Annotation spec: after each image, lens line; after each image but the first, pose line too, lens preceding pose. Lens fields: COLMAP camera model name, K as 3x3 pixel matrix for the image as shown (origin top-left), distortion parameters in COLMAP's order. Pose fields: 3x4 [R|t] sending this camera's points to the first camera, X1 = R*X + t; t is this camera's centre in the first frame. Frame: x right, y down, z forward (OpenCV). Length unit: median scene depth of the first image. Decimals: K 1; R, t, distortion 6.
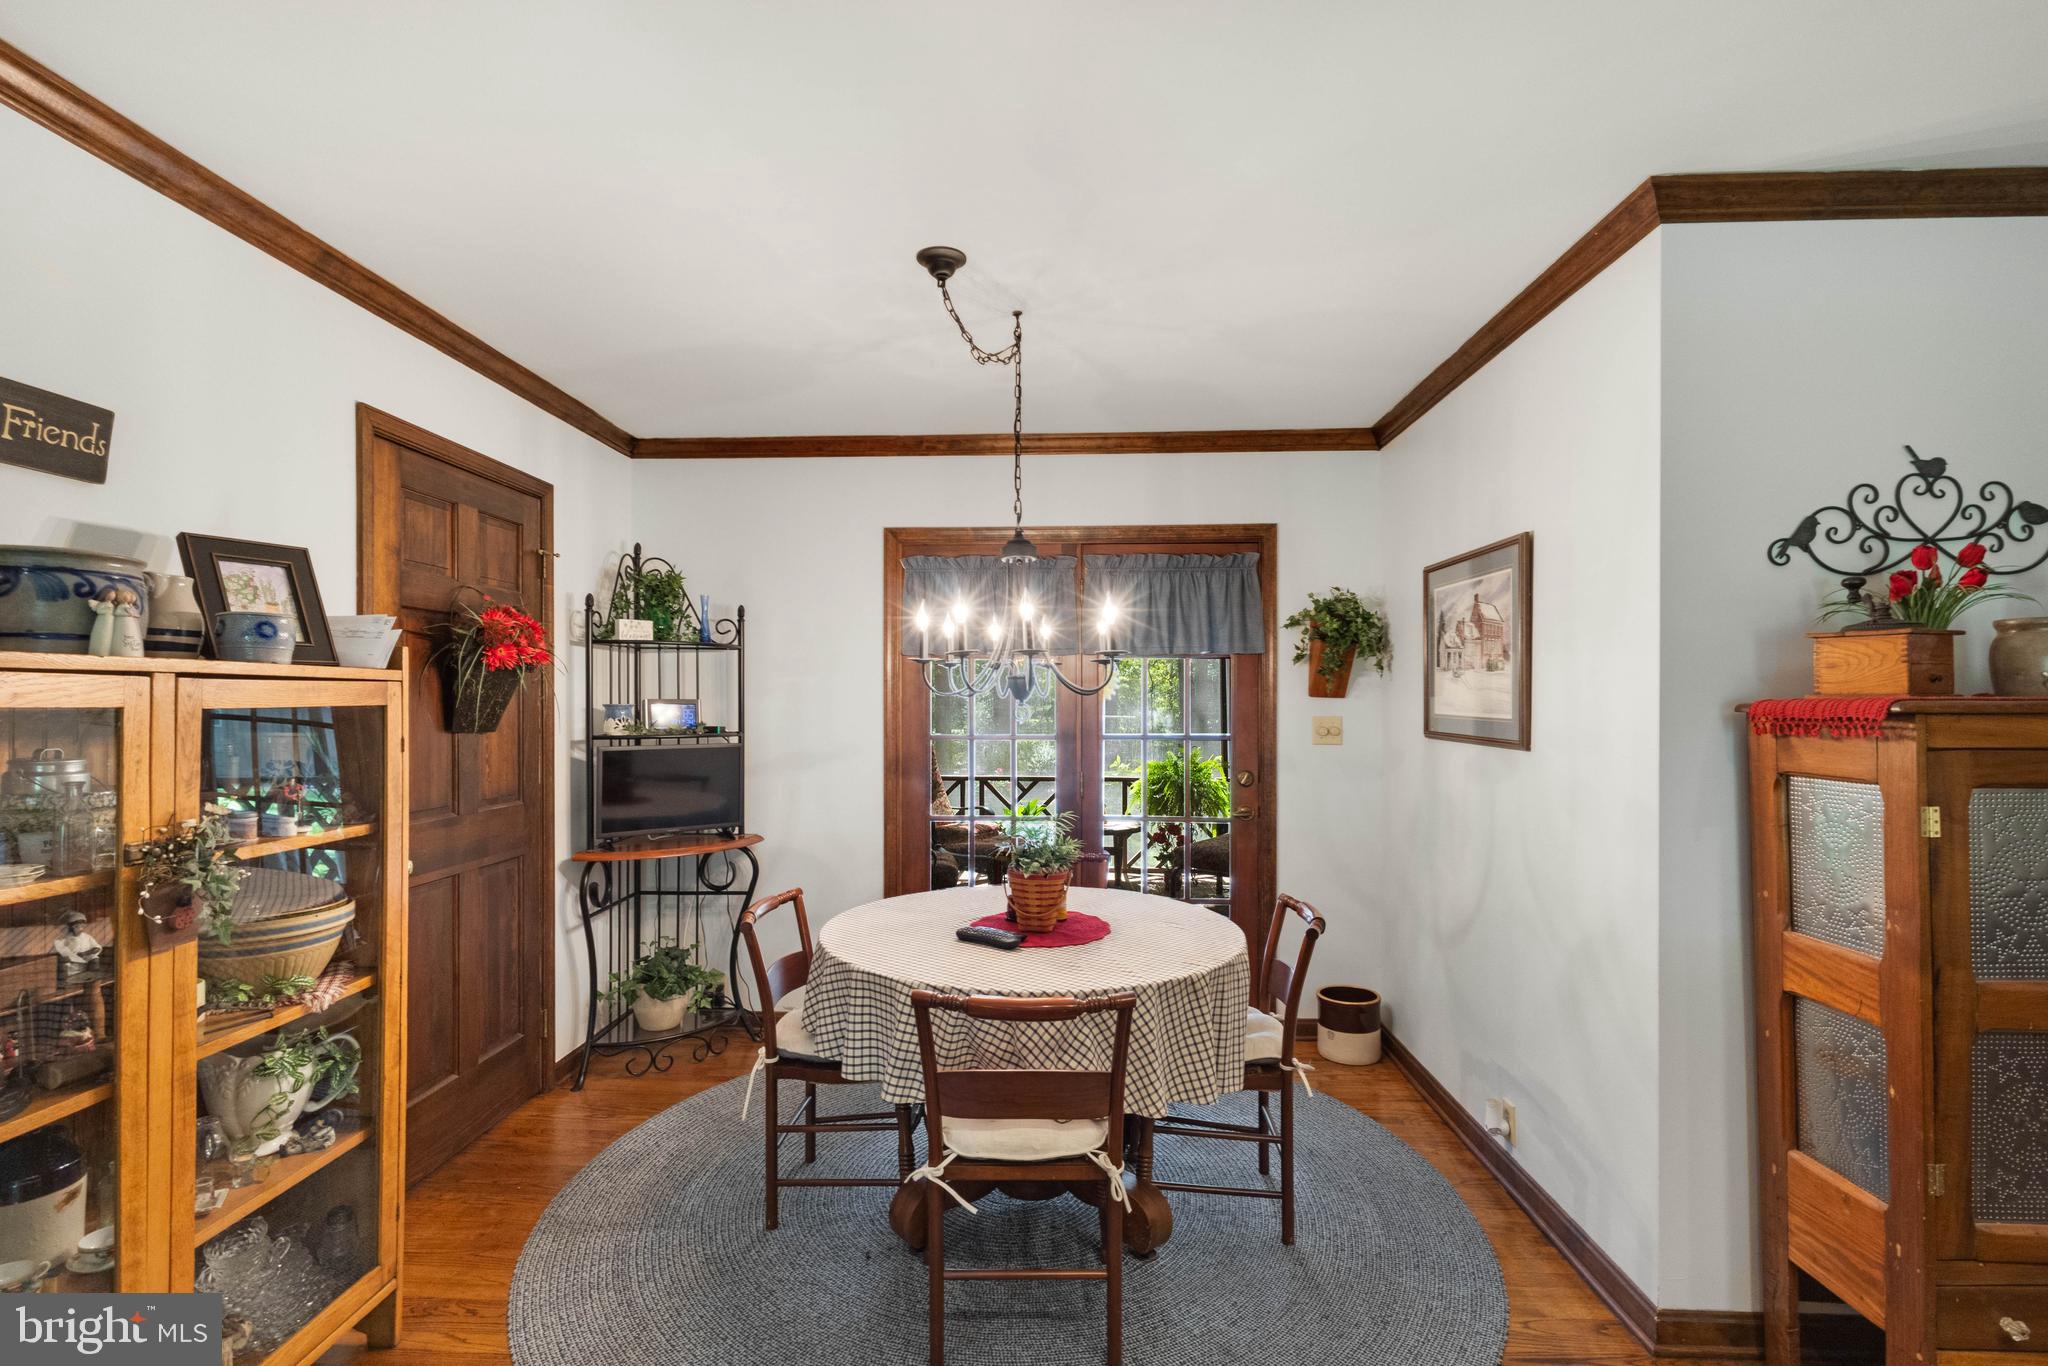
lens RADIAL K [[962.1, 0, 1030.1], [0, 962.1, 707.5], [0, 0, 1]] dist [0.005839, 0.001941]
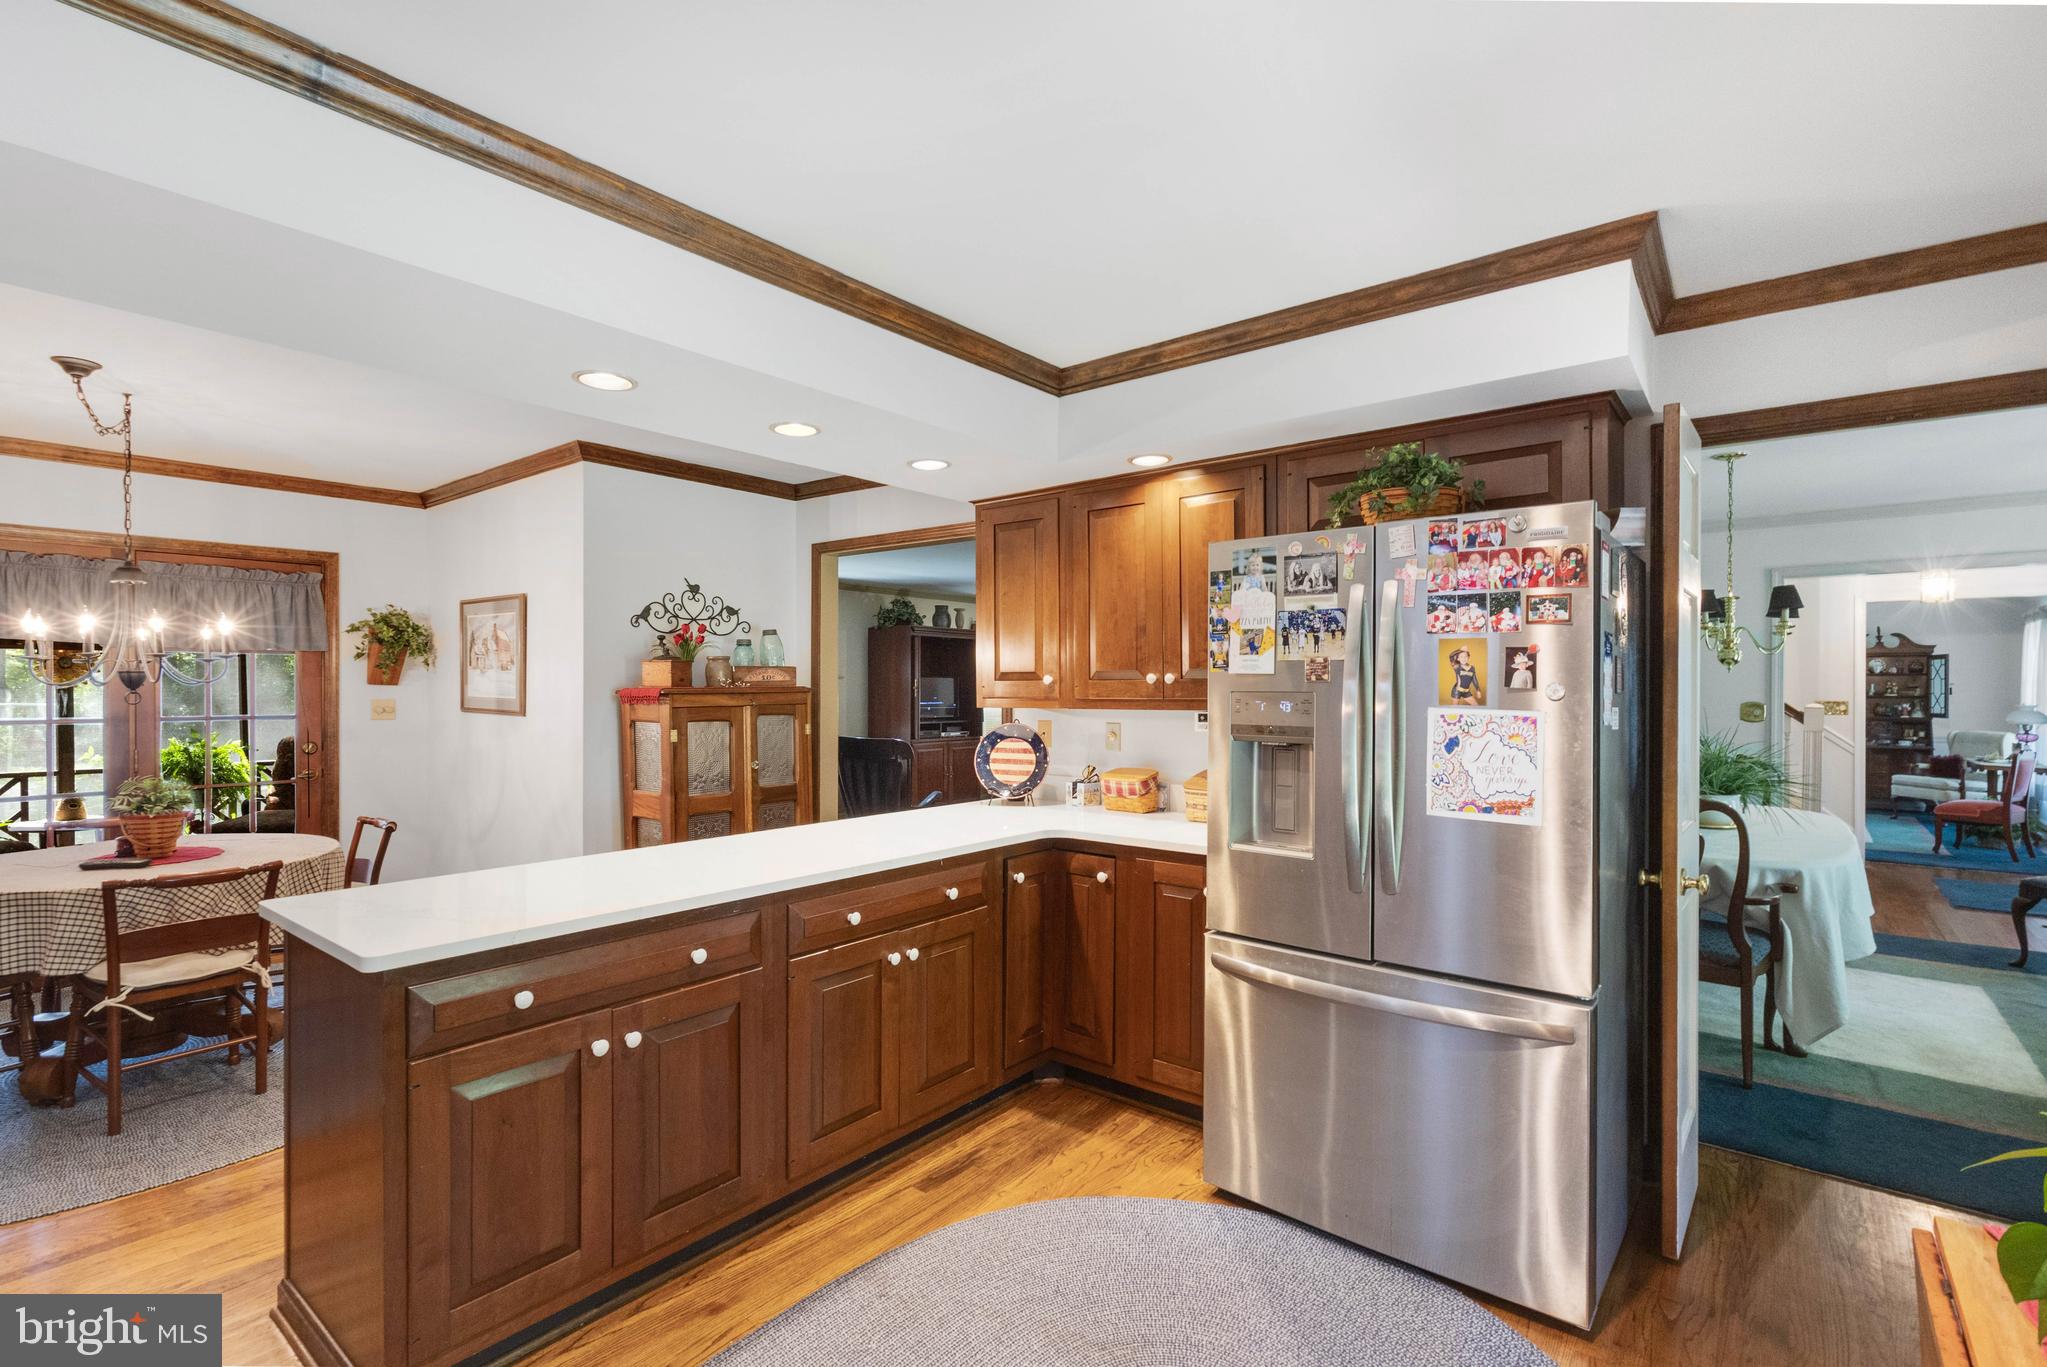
lens RADIAL K [[961.6, 0, 1026.2], [0, 961.6, 687.5], [0, 0, 1]] dist [0.005839, 0.001941]
pose [[0.601757, -0.001548, 0.798678, -0.326129], [0.004118, 0.999991, -0.001164, -0.002173], [-0.798669, 0.003989, 0.601758, -0.763508]]
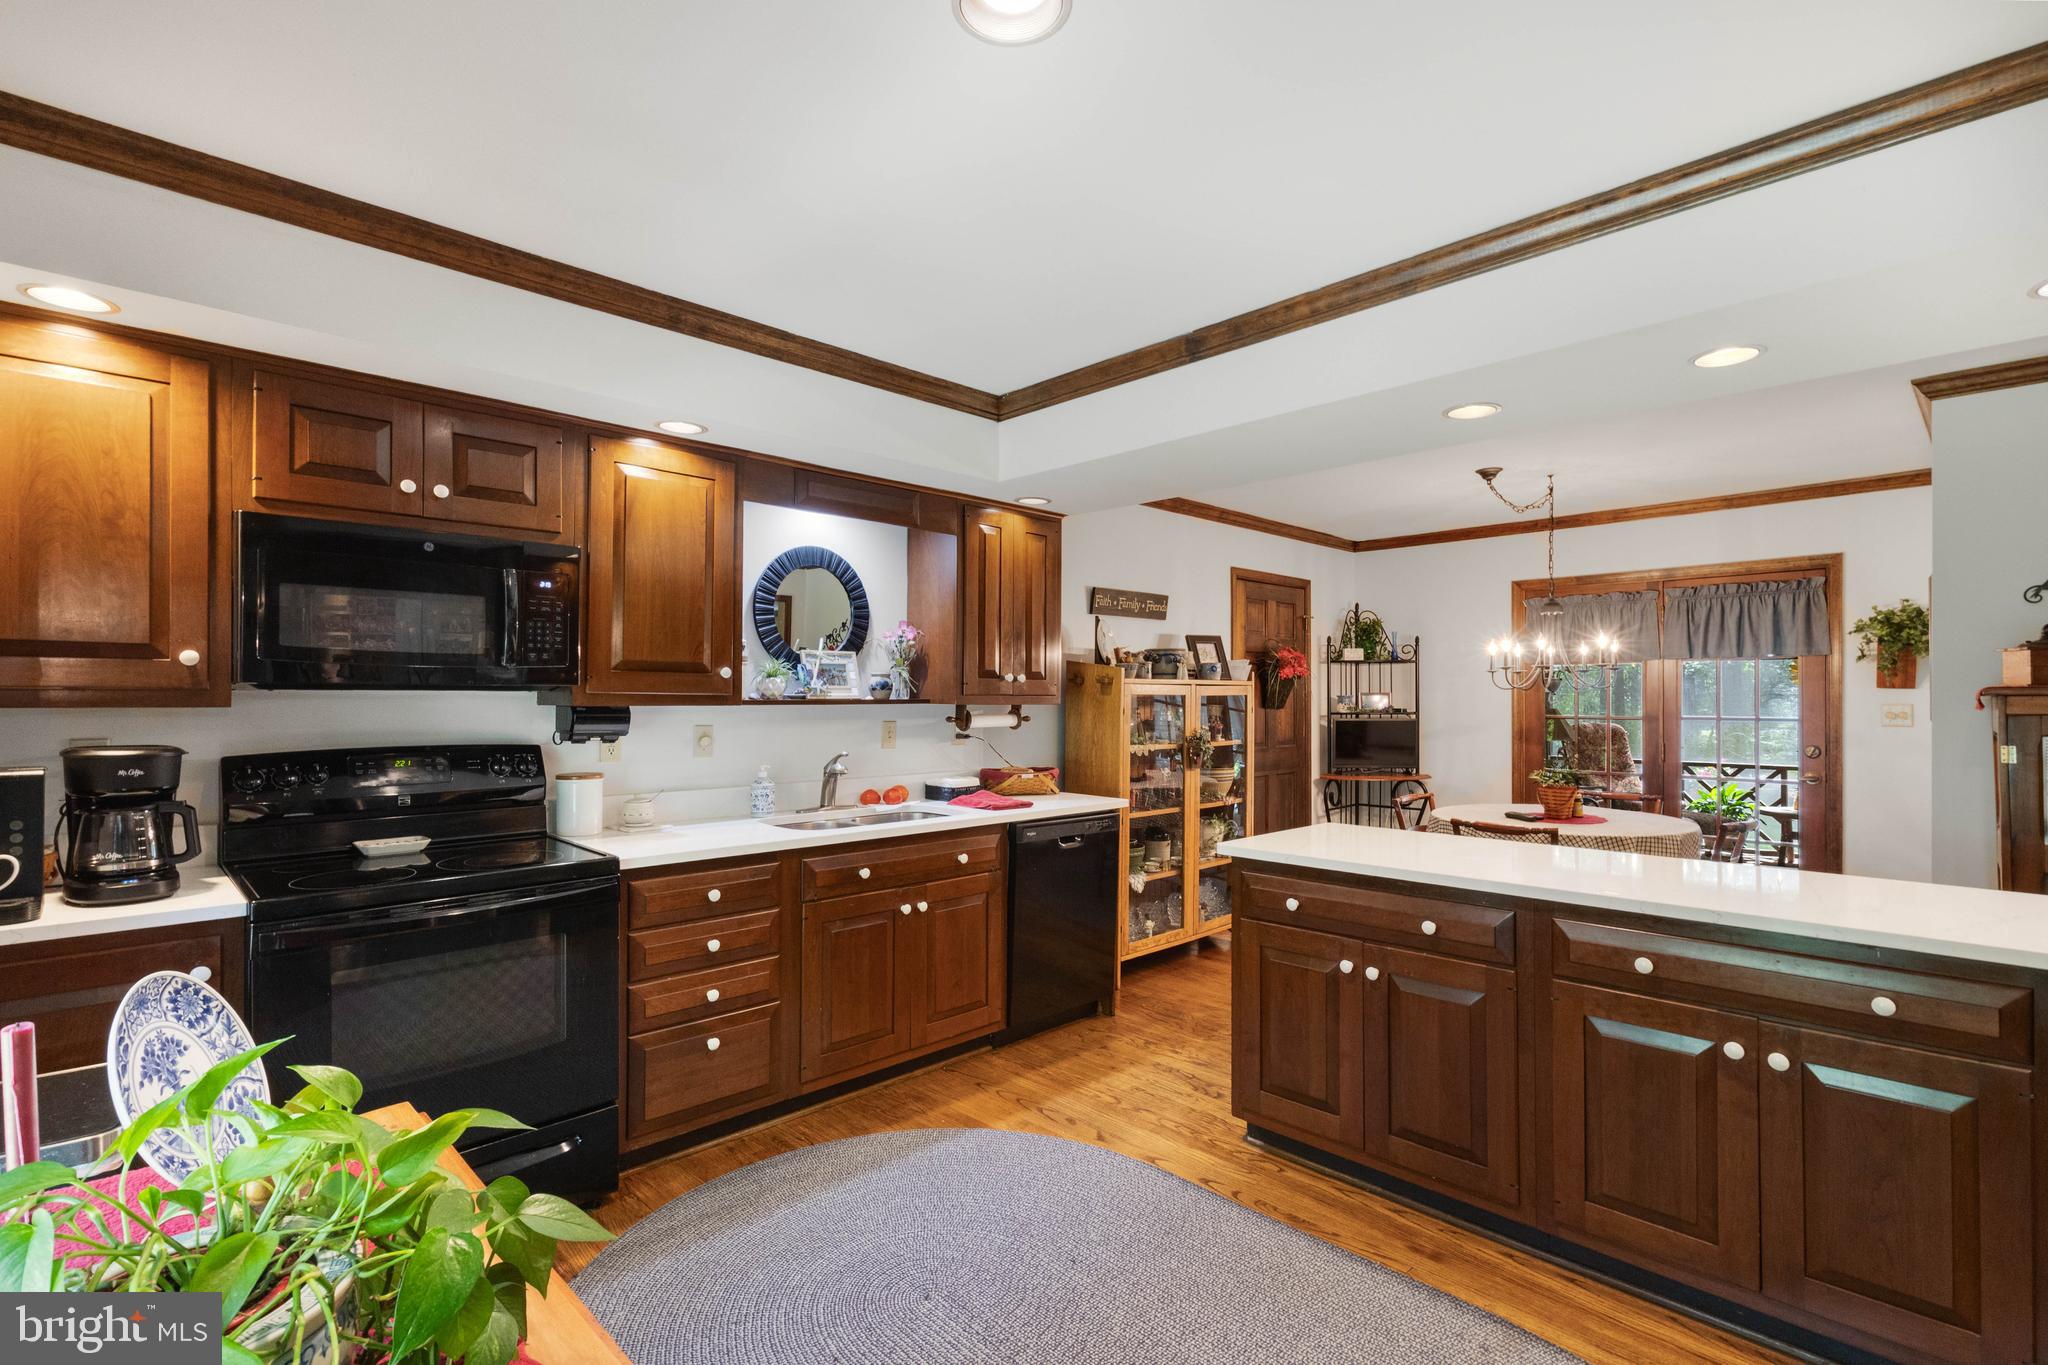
lens RADIAL K [[962.1, 0, 1005.7], [0, 962.1, 690.4], [0, 0, 1]] dist [0.005839, 0.001941]
pose [[0.710604, -0.006681, -0.703560, 0.518380], [-0.002428, 0.999926, -0.011948, 0.013586], [0.703588, 0.010198, 0.710535, -0.969313]]
